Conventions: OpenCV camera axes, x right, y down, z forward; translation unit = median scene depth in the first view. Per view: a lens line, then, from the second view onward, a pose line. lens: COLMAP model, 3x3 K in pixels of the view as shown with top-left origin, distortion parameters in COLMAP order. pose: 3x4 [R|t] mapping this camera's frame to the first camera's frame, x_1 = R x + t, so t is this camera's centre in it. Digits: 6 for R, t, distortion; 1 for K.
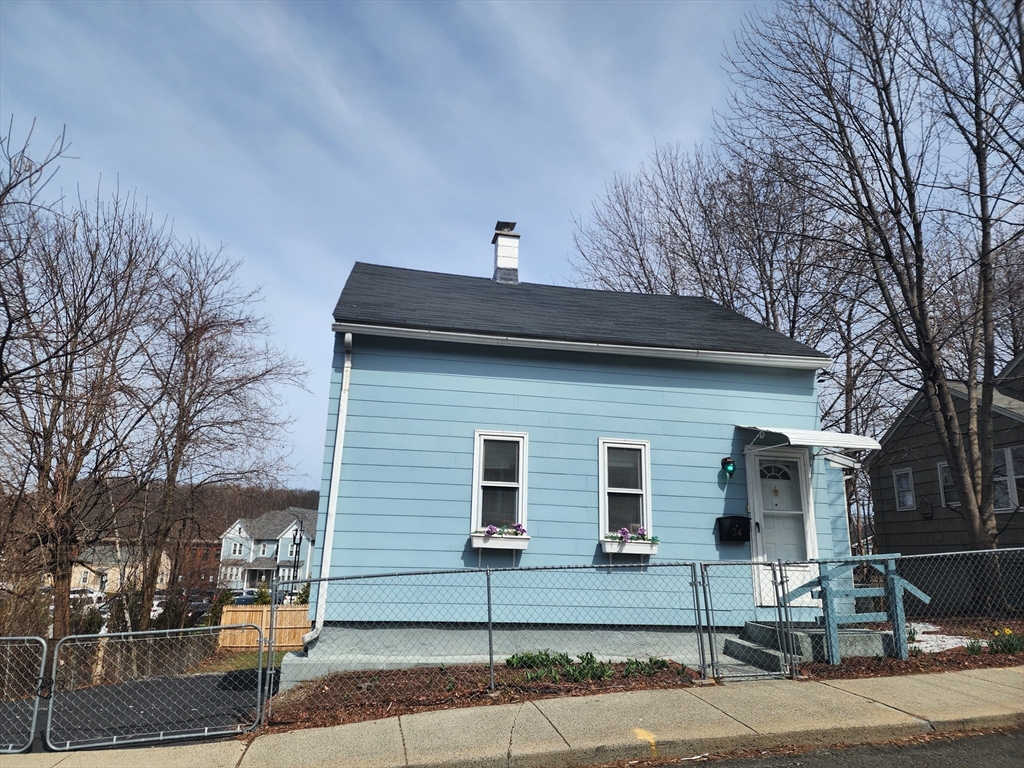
lens RADIAL K [[684.6, 0, 512.0], [0, 684.6, 384.0], [0, 0, 1]] dist [0.022214, -0.005579]
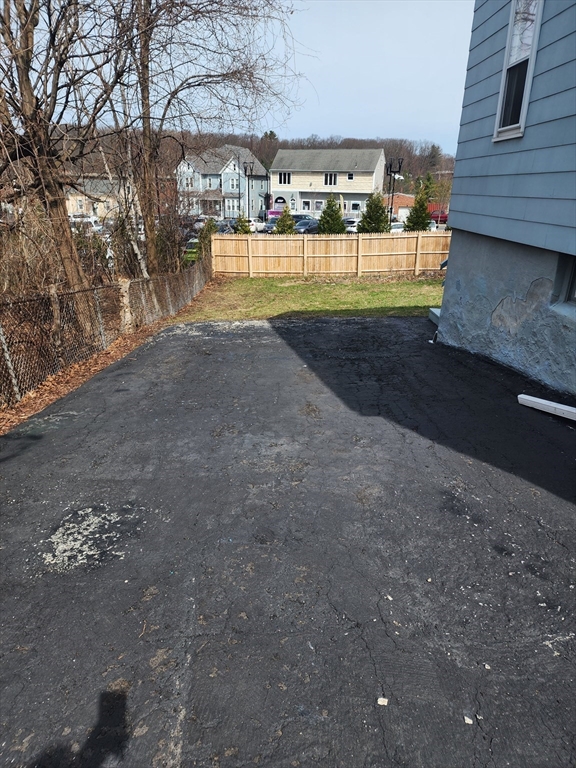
lens RADIAL K [[513.5, 0, 288.0], [0, 513.5, 384.0], [0, 0, 1]] dist [0.022214, -0.005579]
pose [[0.984805, 0.059992, -0.162970, -0.070023], [0.043419, 0.823572, 0.565548, 0.031438], [0.168146, -0.564030, 0.808453, 0.112581]]
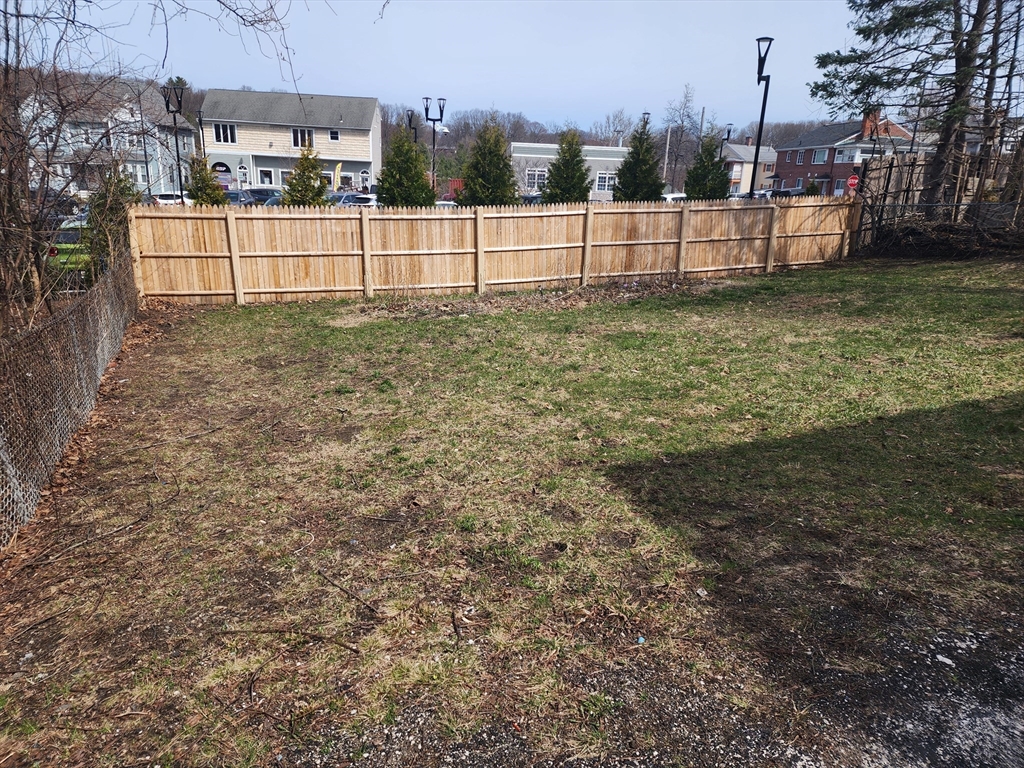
lens RADIAL K [[684.6, 0, 512.0], [0, 684.6, 384.0], [0, 0, 1]] dist [0.022214, -0.005579]
pose [[0.975996, -0.038585, 0.214343, -0.120211], [-0.078702, 0.855187, 0.512309, 0.076744], [-0.203071, -0.516881, 0.831623, 0.231076]]
